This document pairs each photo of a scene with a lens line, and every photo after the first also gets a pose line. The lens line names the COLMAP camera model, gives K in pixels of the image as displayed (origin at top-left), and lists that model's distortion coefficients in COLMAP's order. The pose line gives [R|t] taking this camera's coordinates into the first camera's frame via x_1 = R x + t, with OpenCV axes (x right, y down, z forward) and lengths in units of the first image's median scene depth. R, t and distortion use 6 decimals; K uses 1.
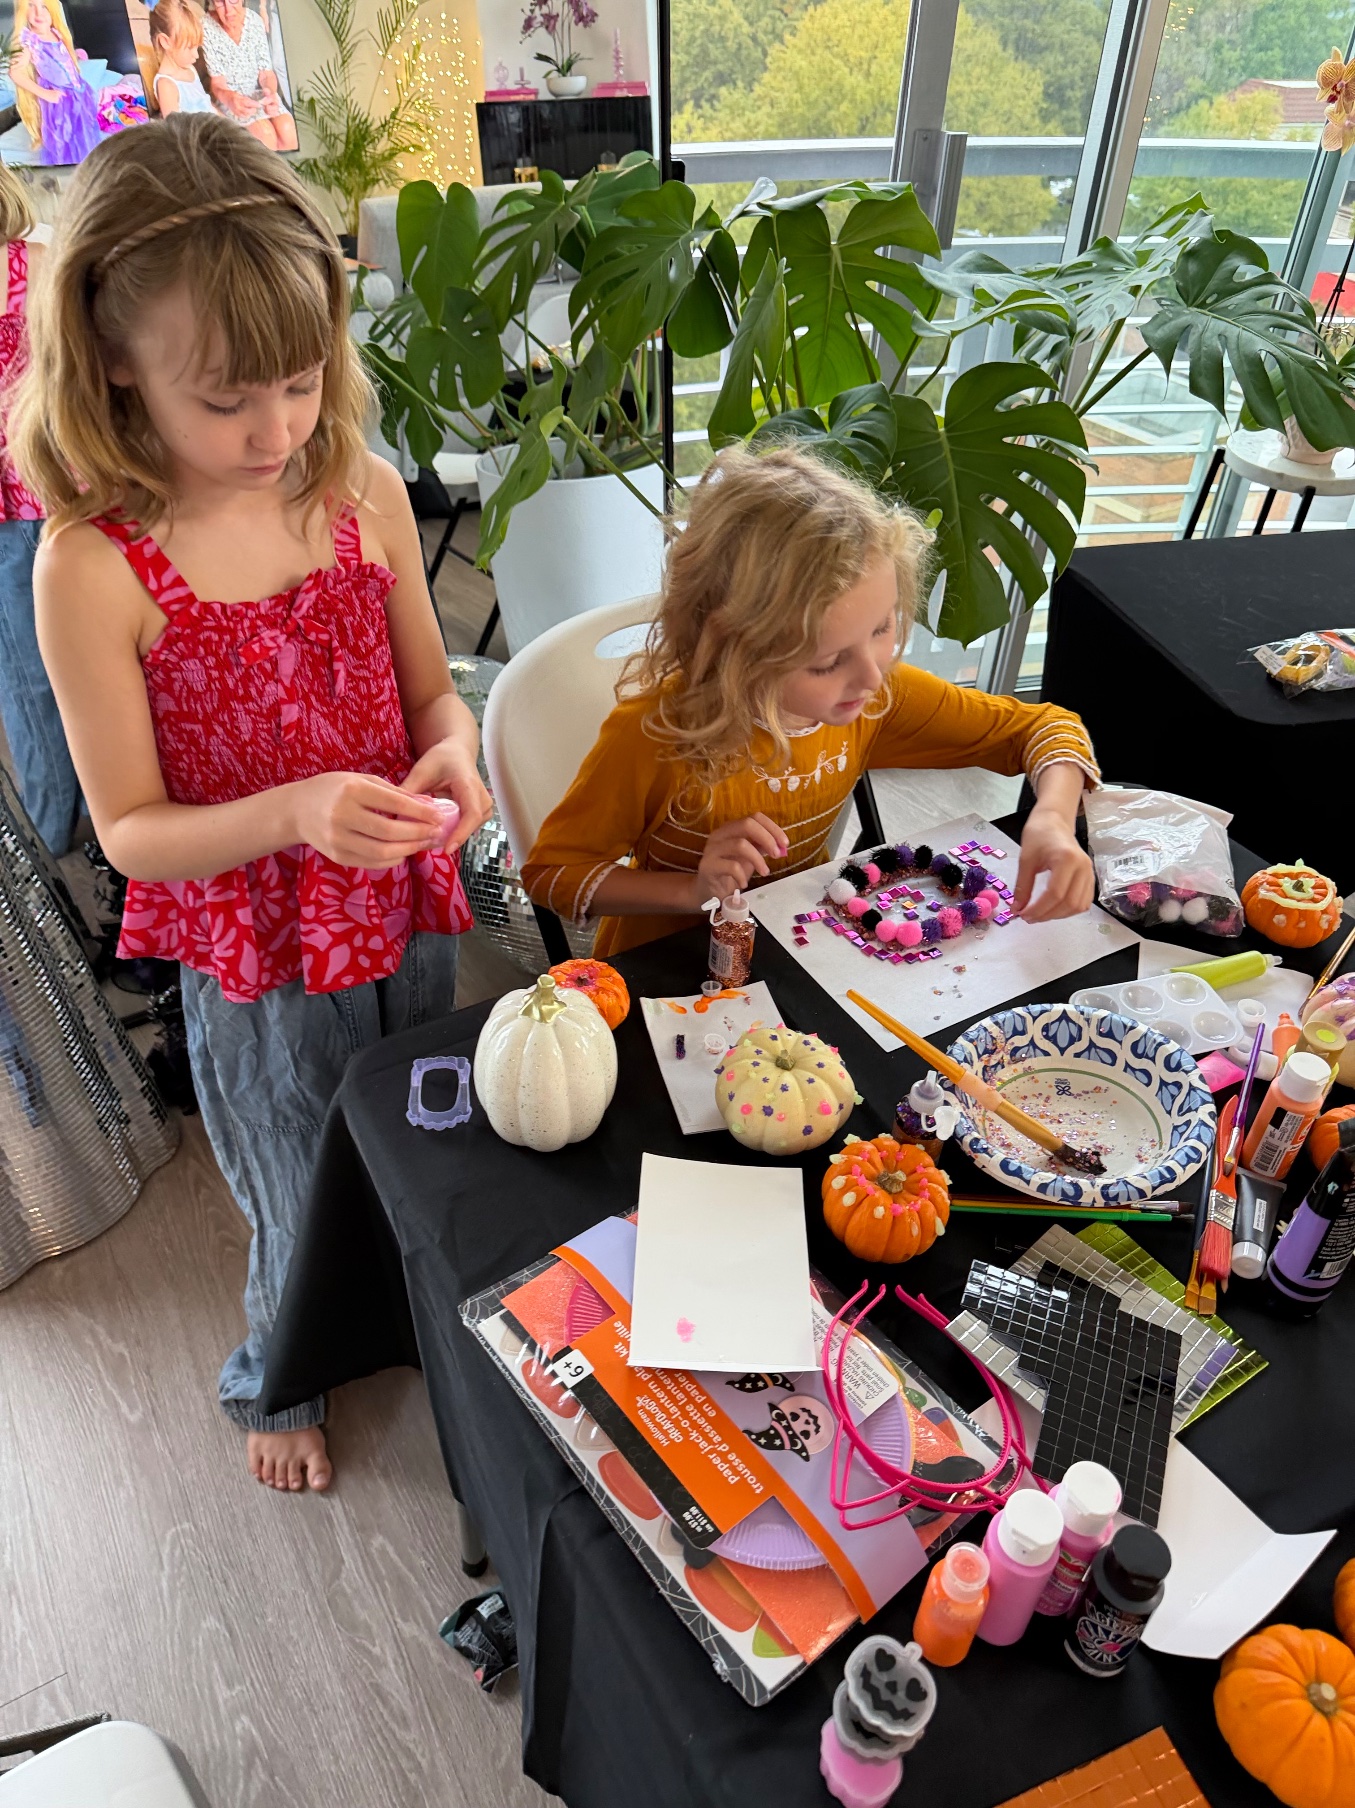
lens RADIAL K [[1284.1, 0, 677.5], [0, 1284.1, 904.0], [0, 0, 1]] dist [-0.004599, 0.005535]
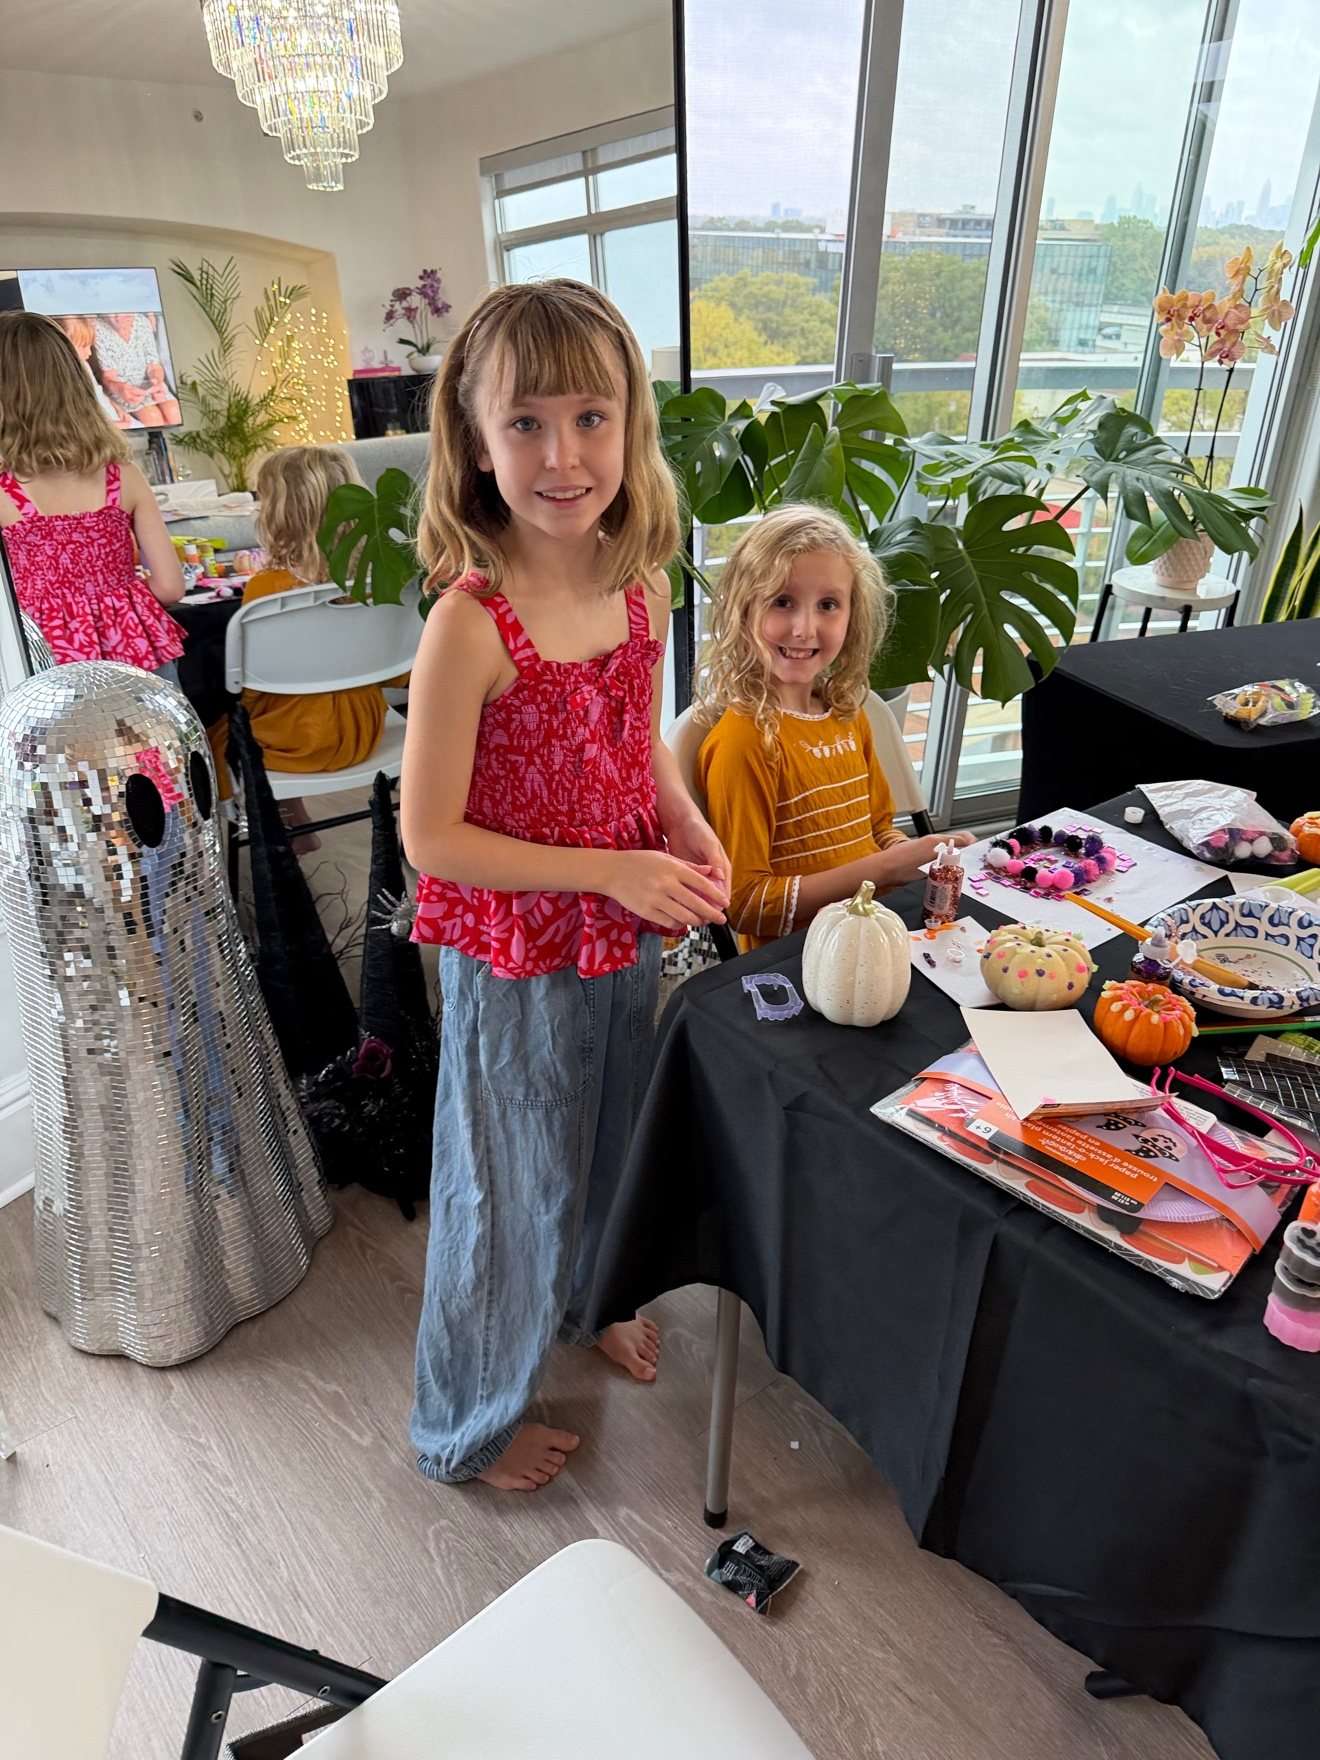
lens RADIAL K [[1250.0, 0, 660.0], [0, 1250.0, 880.0], [0, 0, 1]] dist [-0.004599, 0.005535]
pose [[0.989820, -0.079653, 0.117946, -0.293566], [0.099466, 0.979889, -0.172986, 0.159690], [-0.101795, 0.182956, 0.977837, -0.152919]]
